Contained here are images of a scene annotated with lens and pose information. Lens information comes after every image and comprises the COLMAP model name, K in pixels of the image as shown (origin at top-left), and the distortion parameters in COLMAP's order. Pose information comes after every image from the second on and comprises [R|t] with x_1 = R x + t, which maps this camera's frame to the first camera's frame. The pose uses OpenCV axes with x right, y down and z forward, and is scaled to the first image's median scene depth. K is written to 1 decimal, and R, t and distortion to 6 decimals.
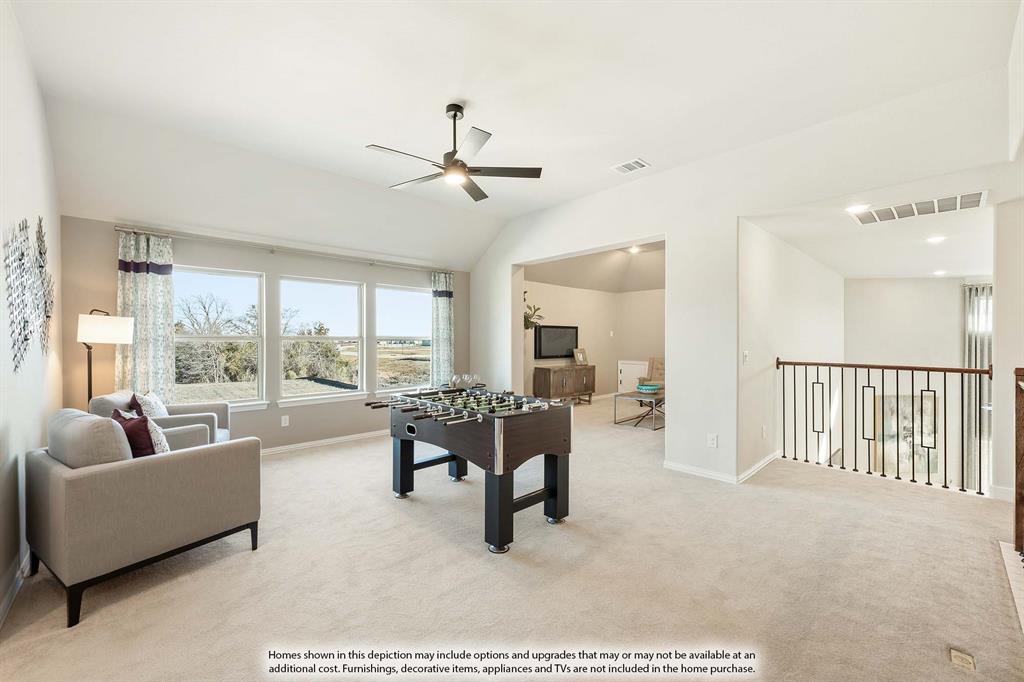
lens RADIAL K [[424.2, 0, 491.2], [0, 424.2, 340.4], [0, 0, 1]] dist [-0.004148, -0.000253]
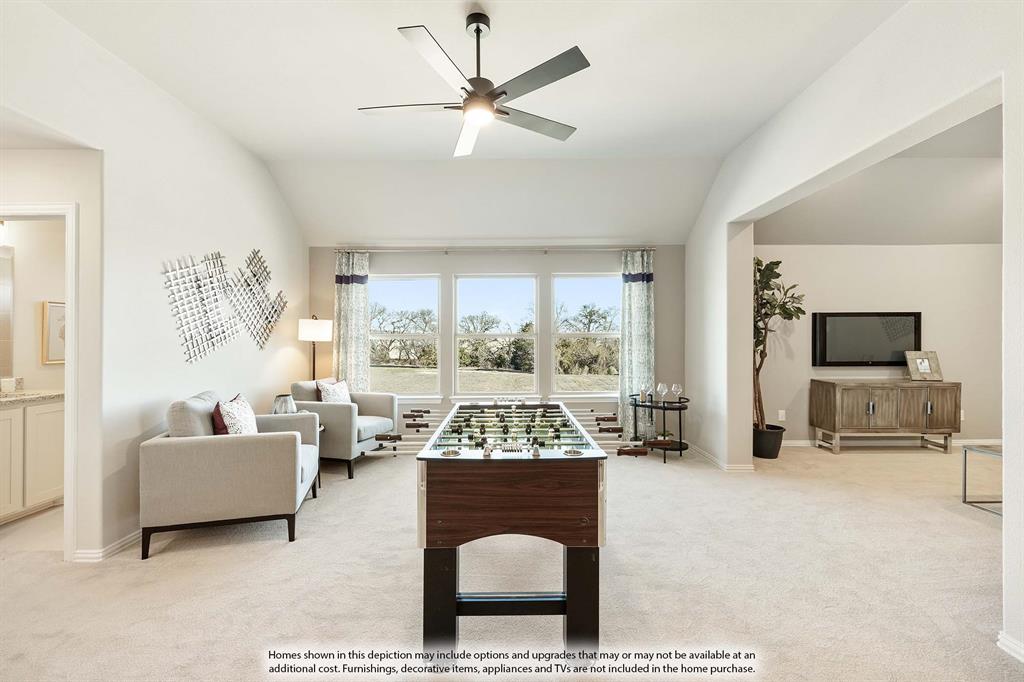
lens RADIAL K [[424.2, 0, 501.4], [0, 424.2, 337.9], [0, 0, 1]] dist [-0.004148, -0.000253]
pose [[0.732901, 0.000447, -0.680335, 0.232343], [0.002986, 0.999988, 0.003874, -0.002775], [0.680329, -0.004871, 0.732891, 0.262449]]
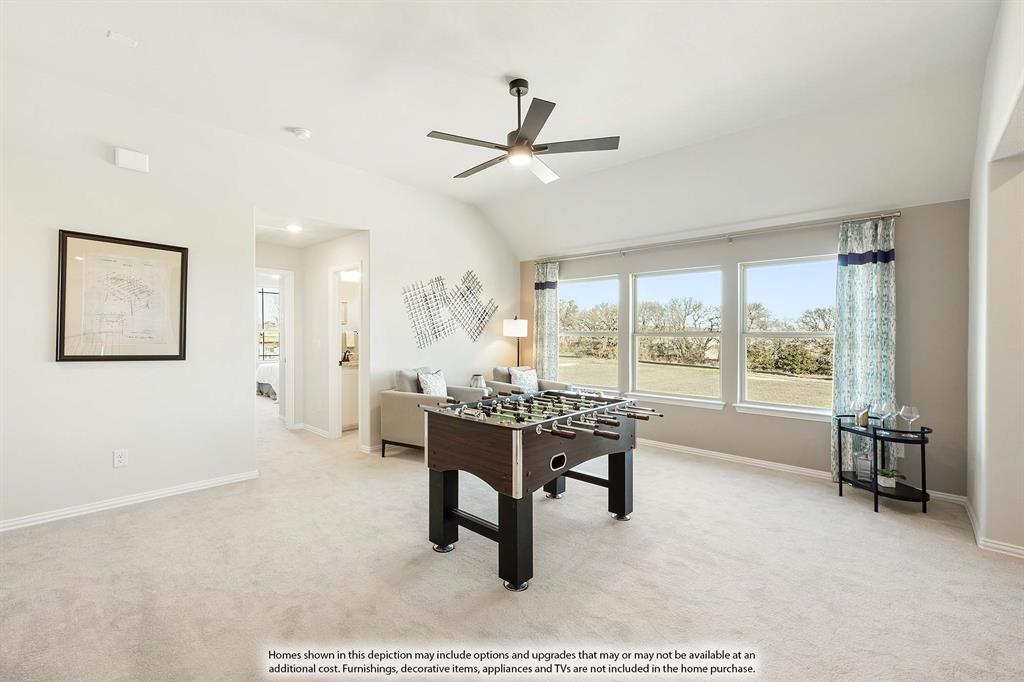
lens RADIAL K [[461.2, 0, 510.0], [0, 461.2, 344.0], [0, 0, 1]] dist [0.003360, -0.000391]
pose [[0.051756, 0.026499, -0.998308, 0.505329], [-0.009481, 0.999616, 0.026042, -0.005172], [0.998615, 0.008117, 0.051987, 0.509031]]
